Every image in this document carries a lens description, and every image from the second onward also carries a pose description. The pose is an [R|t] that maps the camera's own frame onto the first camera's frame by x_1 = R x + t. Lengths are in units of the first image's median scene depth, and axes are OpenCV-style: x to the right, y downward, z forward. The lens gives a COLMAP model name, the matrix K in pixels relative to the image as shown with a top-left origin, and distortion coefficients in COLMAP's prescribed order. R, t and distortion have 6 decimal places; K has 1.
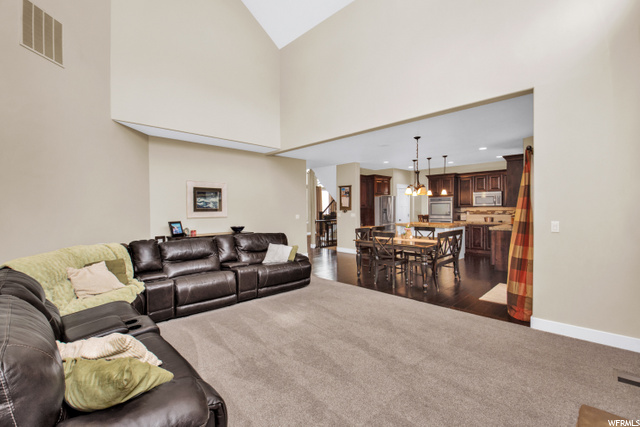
lens RADIAL K [[279.9, 0, 320.5], [0, 279.9, 207.9], [0, 0, 1]] dist [0.001329, 0.000015]
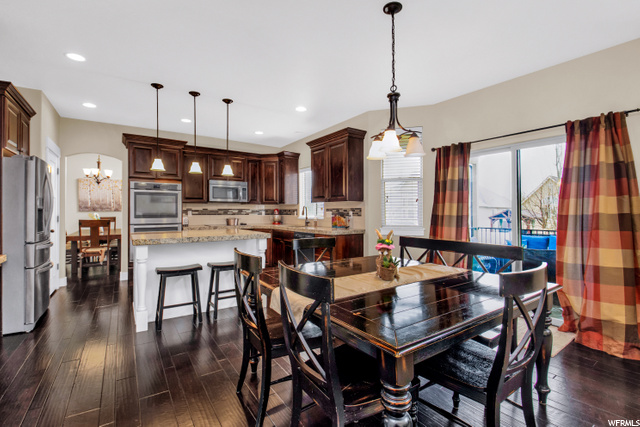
lens RADIAL K [[293.1, 0, 323.8], [0, 293.1, 212.6], [0, 0, 1]] dist [0.021213, -0.000151]
pose [[0.172232, 0.003872, 0.985049, -0.052371], [-0.003631, 0.999988, -0.003296, 0.019482], [-0.985050, -0.003009, 0.172244, 0.640271]]
